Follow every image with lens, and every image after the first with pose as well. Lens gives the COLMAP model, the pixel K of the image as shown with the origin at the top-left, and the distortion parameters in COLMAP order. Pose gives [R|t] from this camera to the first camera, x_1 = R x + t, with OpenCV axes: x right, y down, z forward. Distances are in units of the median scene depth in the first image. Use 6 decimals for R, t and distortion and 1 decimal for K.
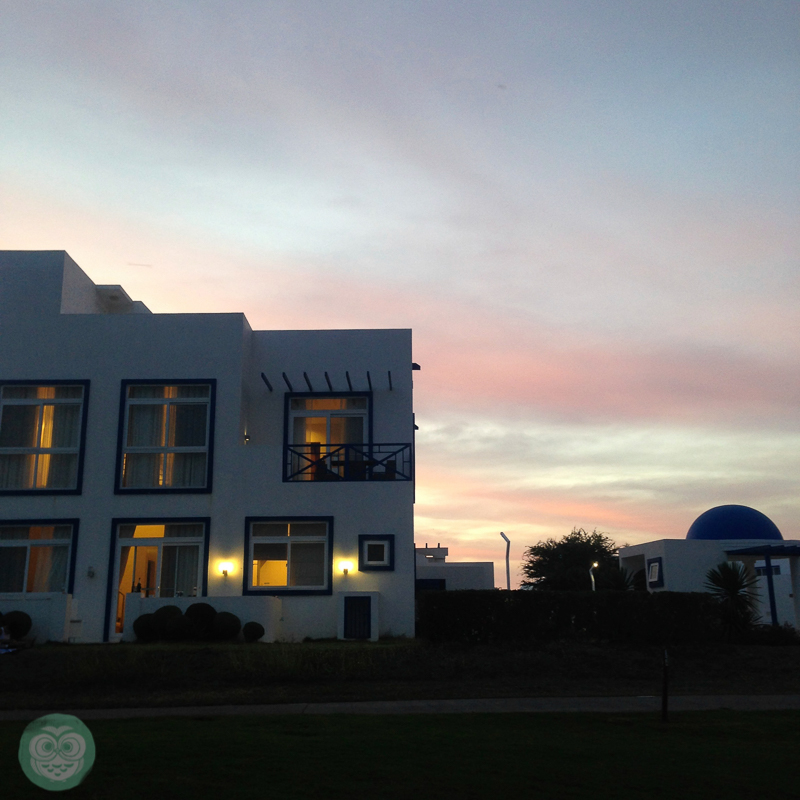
lens RADIAL K [[942.1, 0, 400.0], [0, 942.1, 400.0], [0, 0, 1]] dist [-0.015645, 0.420579]
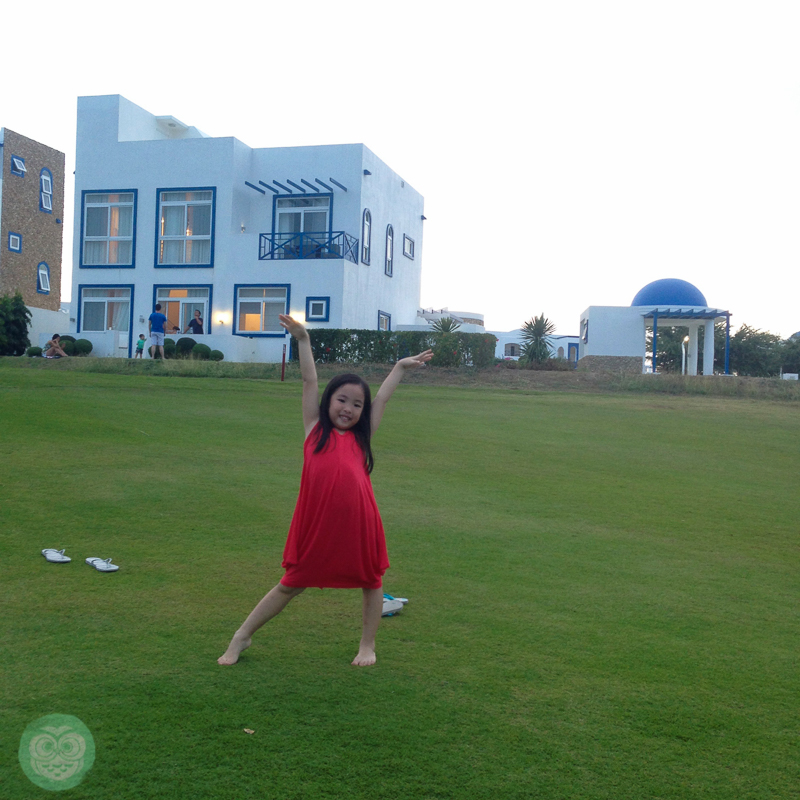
lens RADIAL K [[942.1, 0, 400.0], [0, 942.1, 400.0], [0, 0, 1]] dist [-0.015645, 0.420579]
pose [[0.961302, 0.038083, -0.272851, 0.483768], [0.024984, 0.974268, 0.224004, -0.021416], [0.274361, -0.222152, 0.935615, -0.334834]]
